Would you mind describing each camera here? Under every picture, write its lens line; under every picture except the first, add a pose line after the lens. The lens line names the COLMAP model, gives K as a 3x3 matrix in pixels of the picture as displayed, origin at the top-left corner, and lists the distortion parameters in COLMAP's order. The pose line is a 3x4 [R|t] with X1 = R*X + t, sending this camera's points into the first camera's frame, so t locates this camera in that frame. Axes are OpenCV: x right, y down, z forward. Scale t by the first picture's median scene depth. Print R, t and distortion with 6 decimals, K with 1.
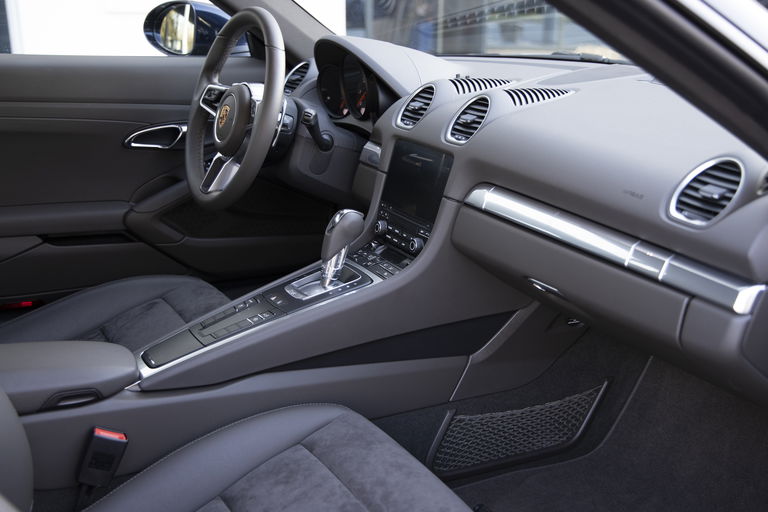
lens RADIAL K [[1004.1, 0, 386.5], [0, 1004.1, 256.1], [0, 0, 1]] dist [0.133634, 0.000000]
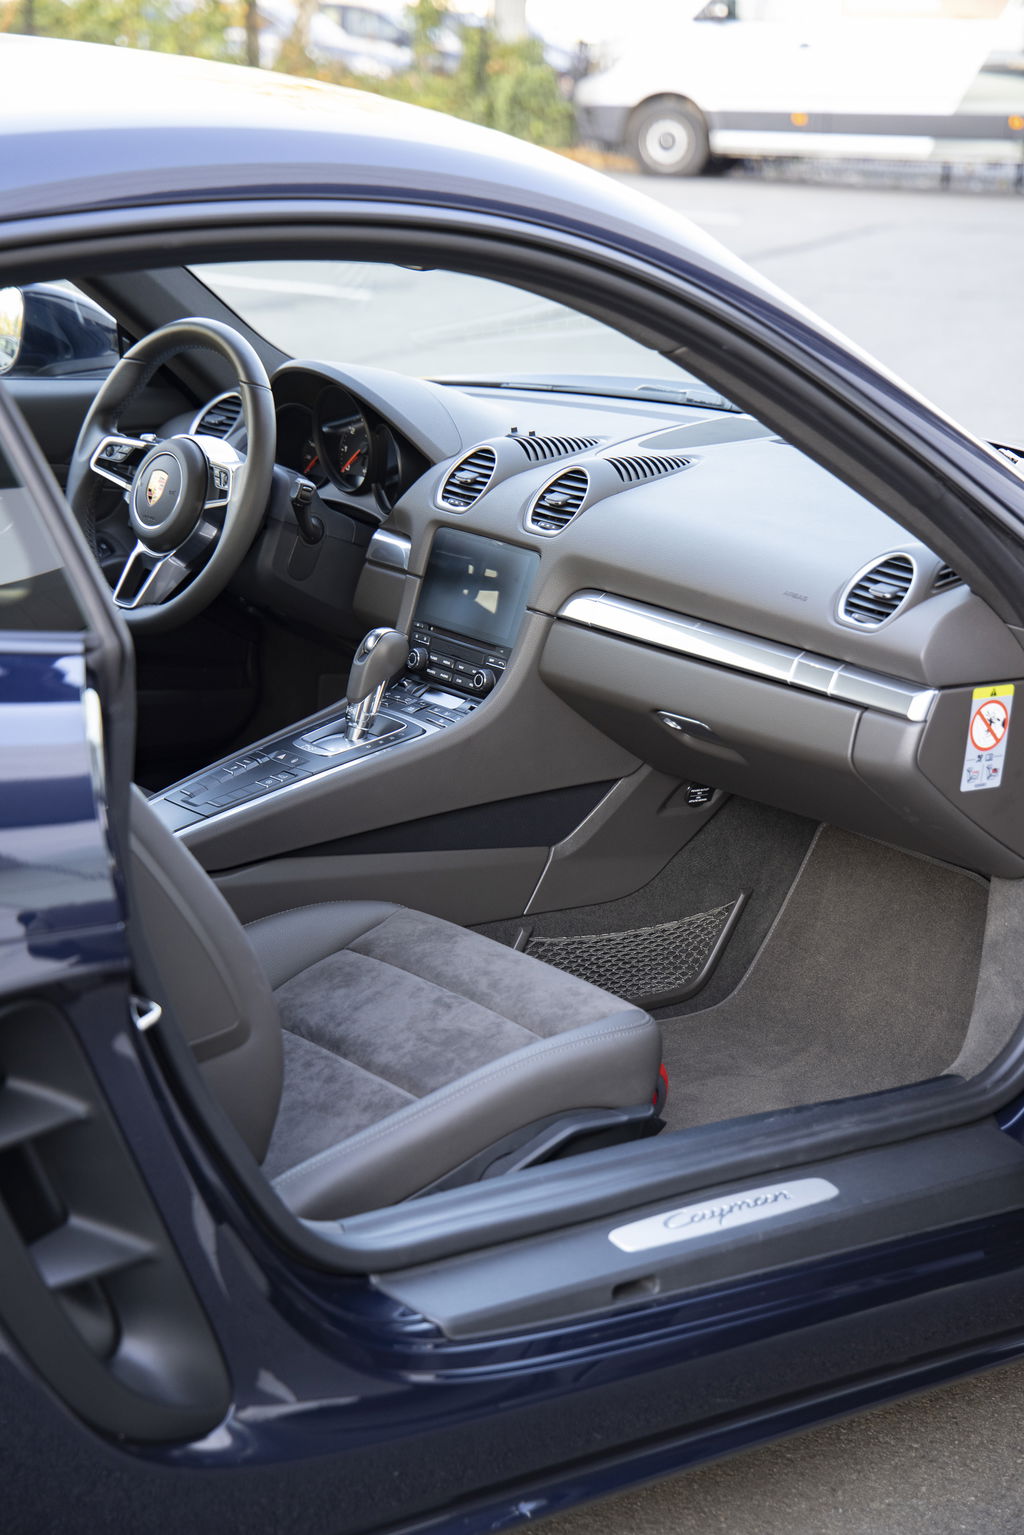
lens RADIAL K [[3073.5, 0, 510.7], [0, 3073.5, 768.3], [0, 0, 1]] dist [0.278012, 0.000000]
pose [[0.983829, -0.009146, 0.178878, -0.333383], [0.015136, 0.999368, -0.032149, 0.119245], [-0.178471, 0.034336, 0.983346, -1.093614]]
